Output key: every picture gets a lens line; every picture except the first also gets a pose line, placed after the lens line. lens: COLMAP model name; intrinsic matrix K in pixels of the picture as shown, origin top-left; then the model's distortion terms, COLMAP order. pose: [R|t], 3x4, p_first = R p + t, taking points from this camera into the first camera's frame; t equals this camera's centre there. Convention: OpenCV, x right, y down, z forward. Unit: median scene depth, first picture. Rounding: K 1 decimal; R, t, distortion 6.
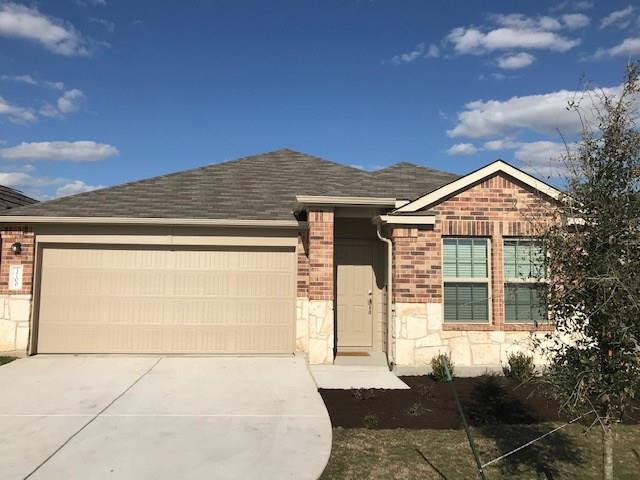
lens RADIAL K [[515.5, 0, 322.6], [0, 515.5, 241.8], [0, 0, 1]] dist [0.068747, -0.076332]
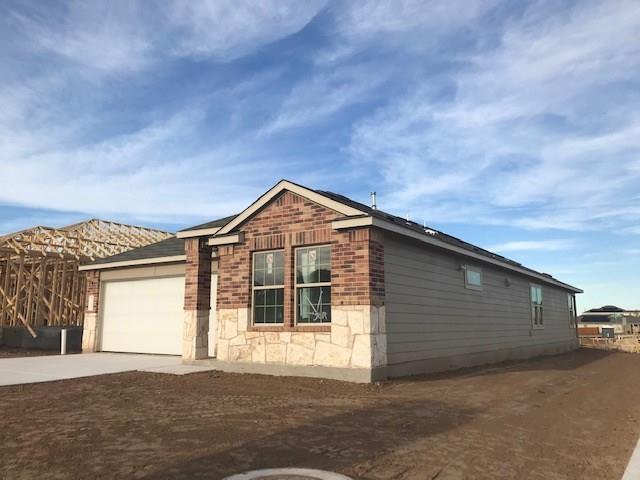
lens RADIAL K [[515.5, 0, 321.3], [0, 515.5, 231.0], [0, 0, 1]] dist [0.068747, -0.076332]
pose [[0.784811, -0.122145, -0.607579, 1.072855], [0.048121, 0.989436, -0.136754, 0.111614], [0.617864, 0.078089, 0.782398, 0.169203]]
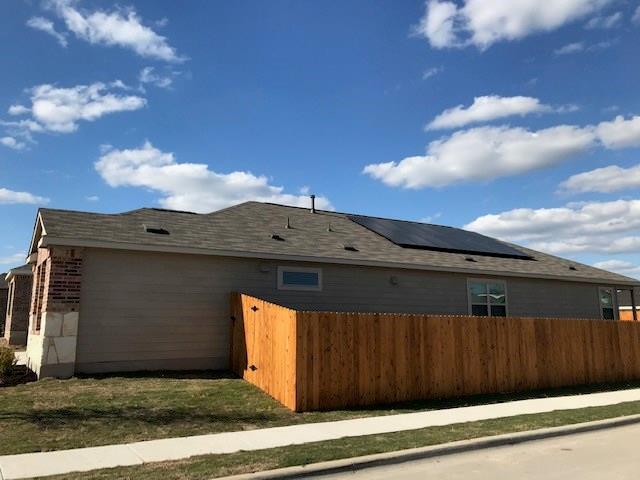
lens RADIAL K [[515.5, 0, 322.6], [0, 515.5, 236.0], [0, 0, 1]] dist [0.068747, -0.076332]
pose [[0.435381, -0.168377, -0.884360, 1.857442], [0.062709, 0.985639, -0.156788, 0.175766], [0.898060, 0.012805, 0.439687, 1.044326]]
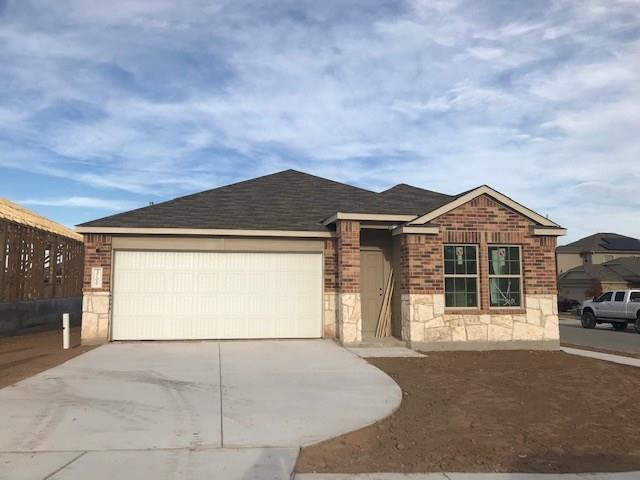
lens RADIAL K [[515.5, 0, 316.0], [0, 515.5, 240.4], [0, 0, 1]] dist [0.068747, -0.076332]
pose [[0.995120, -0.000573, 0.098669, -0.217280], [0.002635, 0.999781, -0.020761, 0.009062], [-0.098636, 0.020920, 0.994904, -0.270866]]
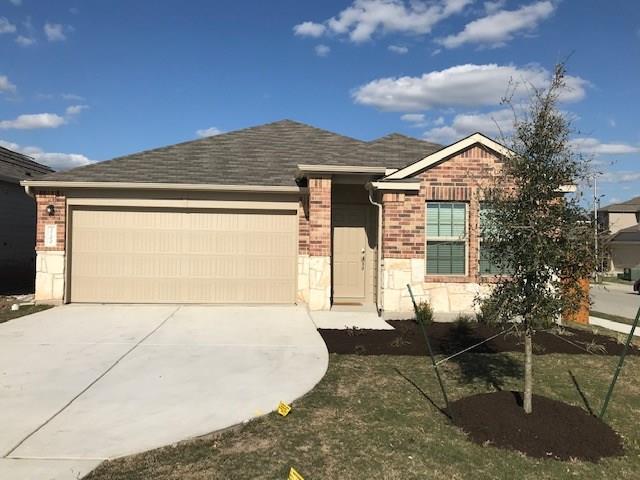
lens RADIAL K [[515.5, 0, 321.9], [0, 515.5, 242.4], [0, 0, 1]] dist [0.068747, -0.076332]
pose [[0.999994, 0.002793, 0.002108, -0.000811], [-0.002923, 0.997889, 0.064873, 0.008068], [-0.001923, -0.064879, 0.997891, -0.142429]]
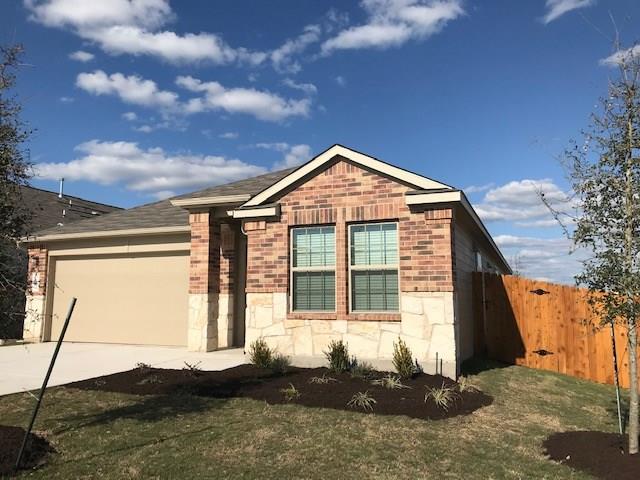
lens RADIAL K [[515.5, 0, 318.6], [0, 515.5, 233.4], [0, 0, 1]] dist [0.068747, -0.076332]
pose [[0.896472, -0.070365, -0.437477, 0.718052], [0.038405, 0.995934, -0.081489, 0.086208], [0.441432, 0.056251, 0.895530, 0.119962]]
